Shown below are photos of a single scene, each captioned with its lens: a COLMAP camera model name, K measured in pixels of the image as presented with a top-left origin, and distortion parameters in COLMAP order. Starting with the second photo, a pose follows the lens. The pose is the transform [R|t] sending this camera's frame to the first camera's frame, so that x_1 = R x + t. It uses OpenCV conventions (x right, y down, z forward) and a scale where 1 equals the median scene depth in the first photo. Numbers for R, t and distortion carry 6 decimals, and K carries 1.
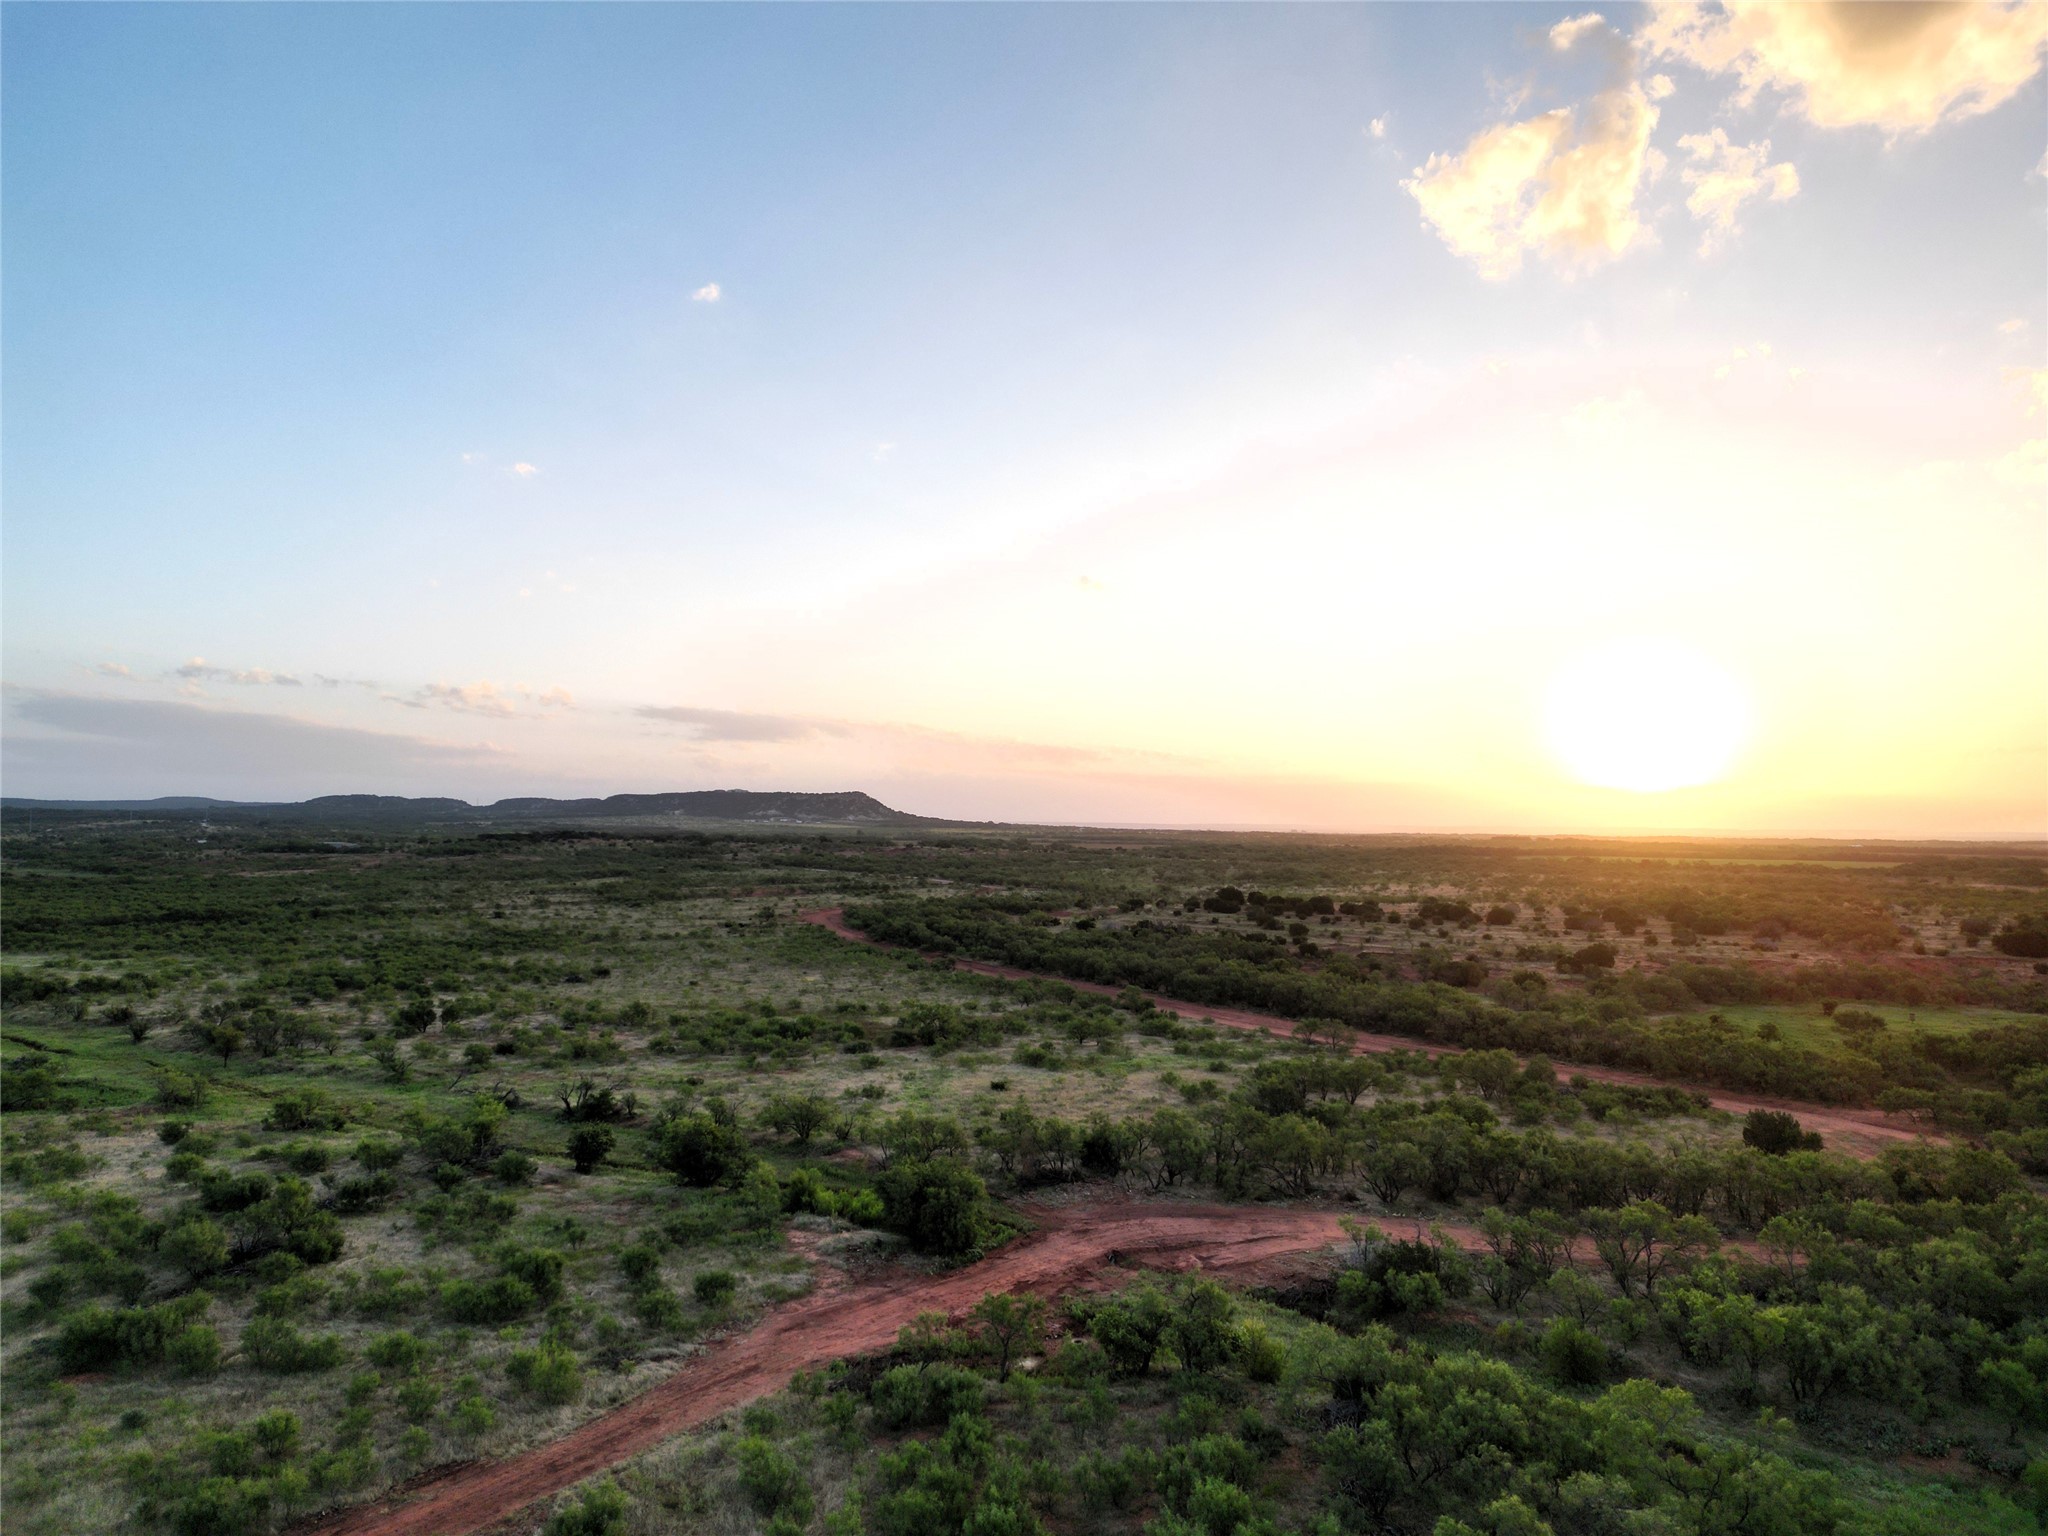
lens RADIAL K [[1455.9, 0, 1024.0], [0, 1455.9, 768.0], [0, 0, 1]] dist [0.099614, -0.098185]
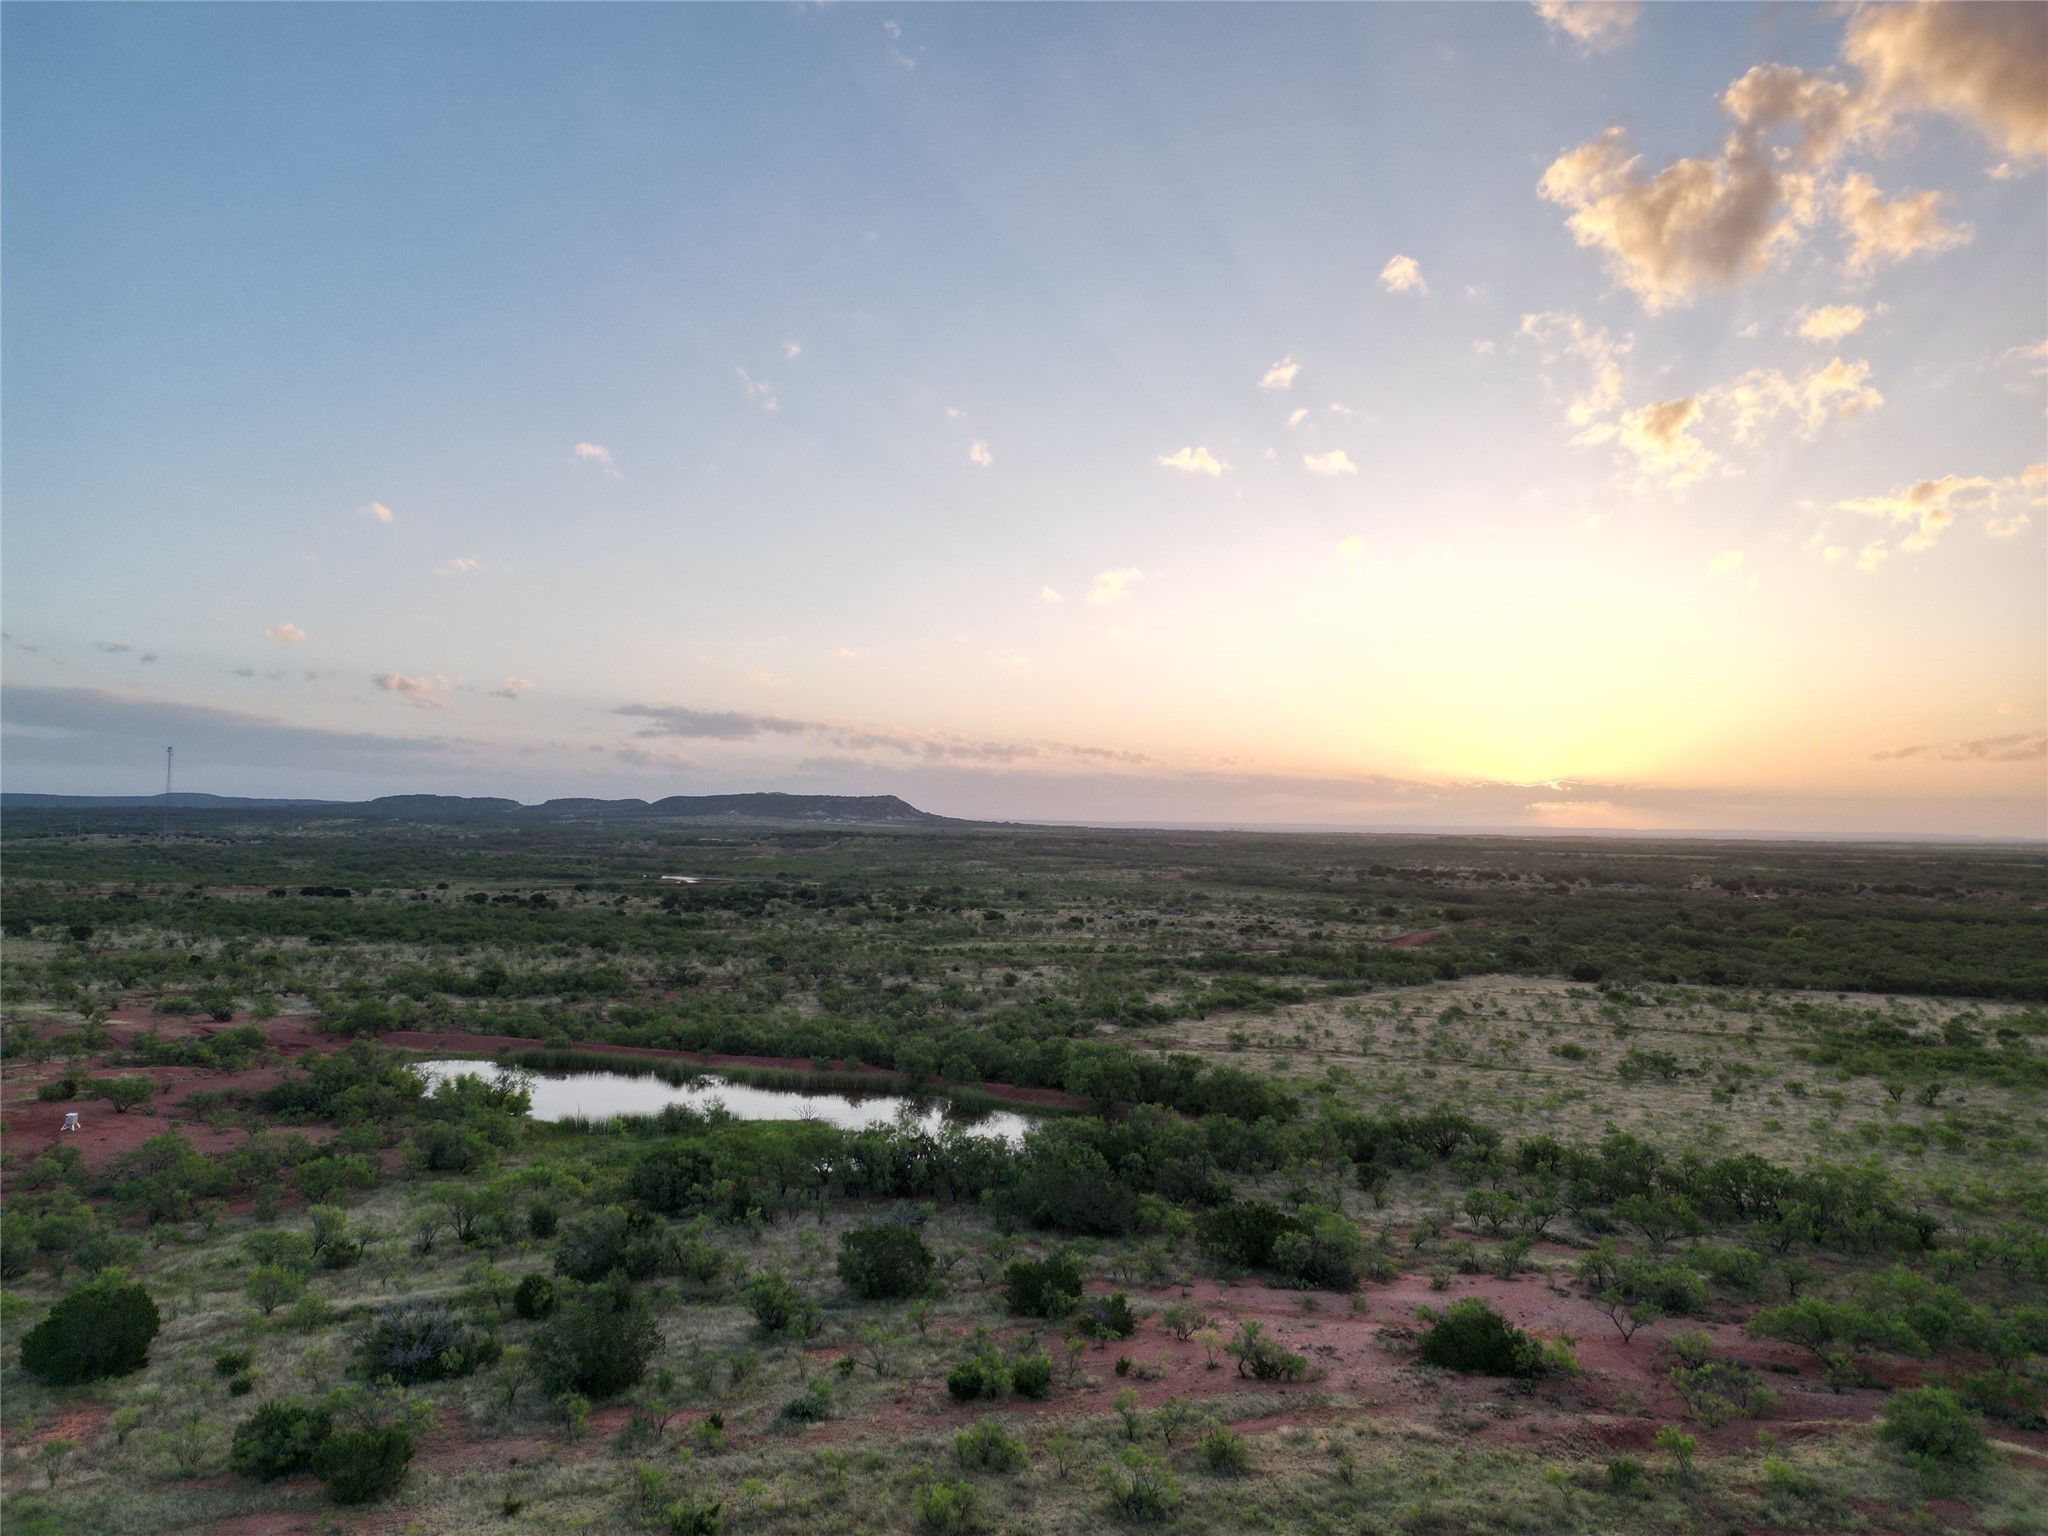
lens RADIAL K [[1455.9, 0, 1024.0], [0, 1455.9, 768.0], [0, 0, 1]] dist [0.099614, -0.098185]
pose [[0.998309, 0.006815, 0.057721, -0.077990], [-0.006946, 0.999974, 0.002066, -0.008914], [-0.057706, -0.002463, 0.998331, -0.167967]]
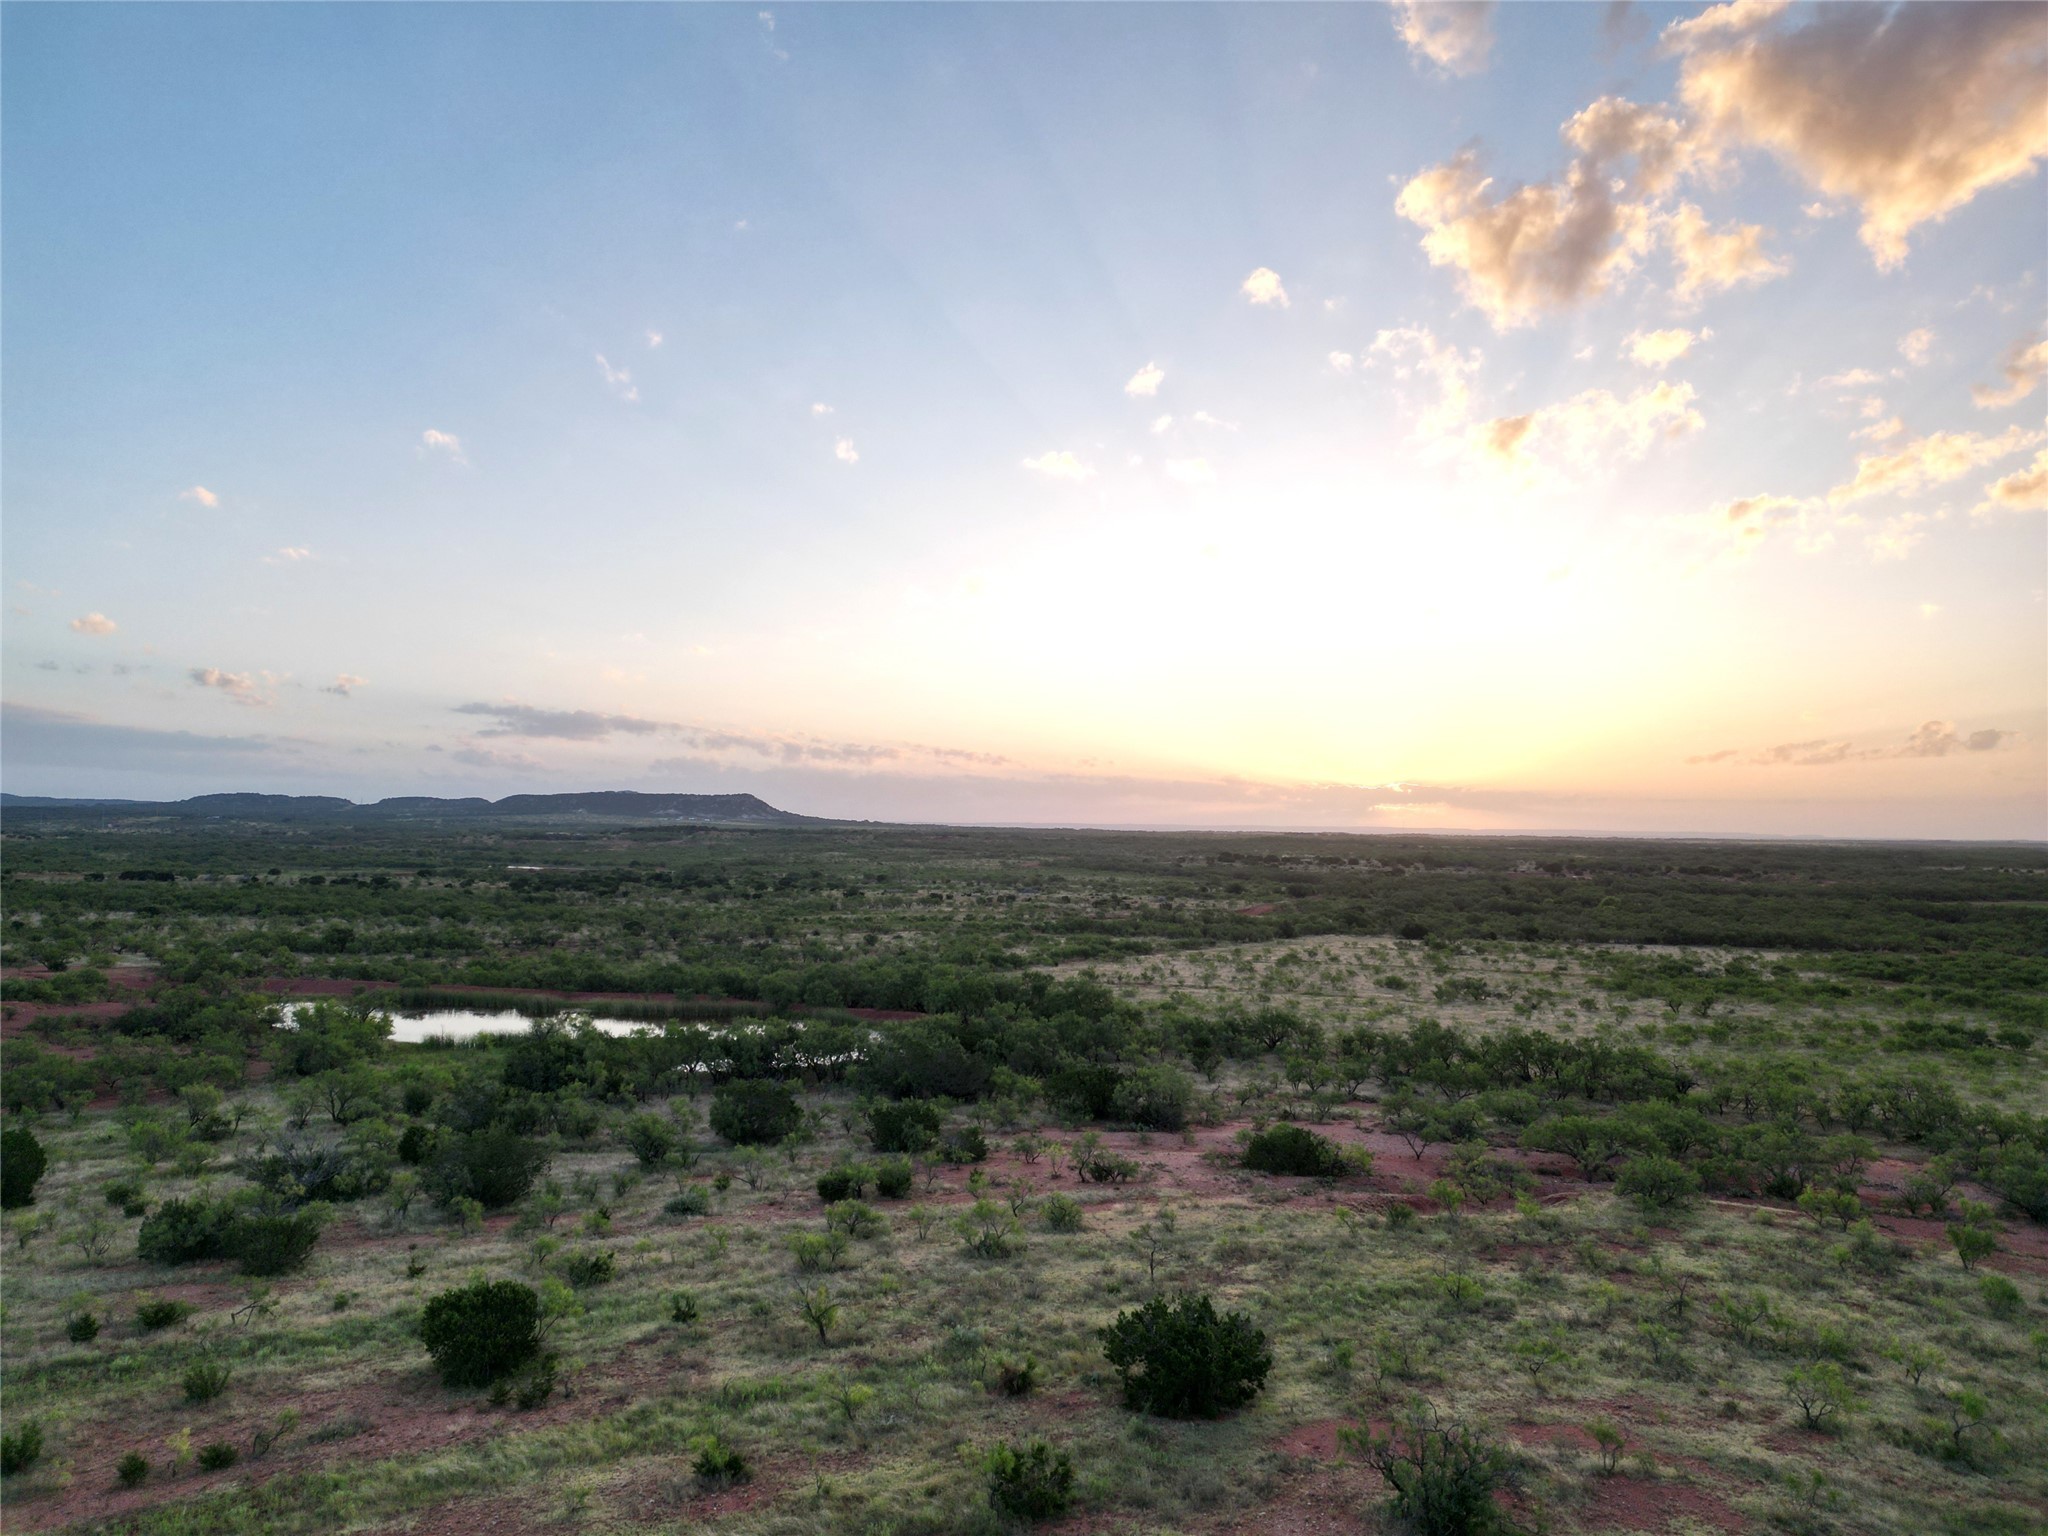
lens RADIAL K [[1457.1, 0, 1003.0], [0, 1457.1, 777.2], [0, 0, 1]] dist [0.096516, -0.089384]
pose [[0.989929, 0.027345, 0.138898, -0.078712], [-0.028380, 0.999582, 0.005474, -0.003822], [-0.138690, -0.009361, 0.990292, -0.173014]]
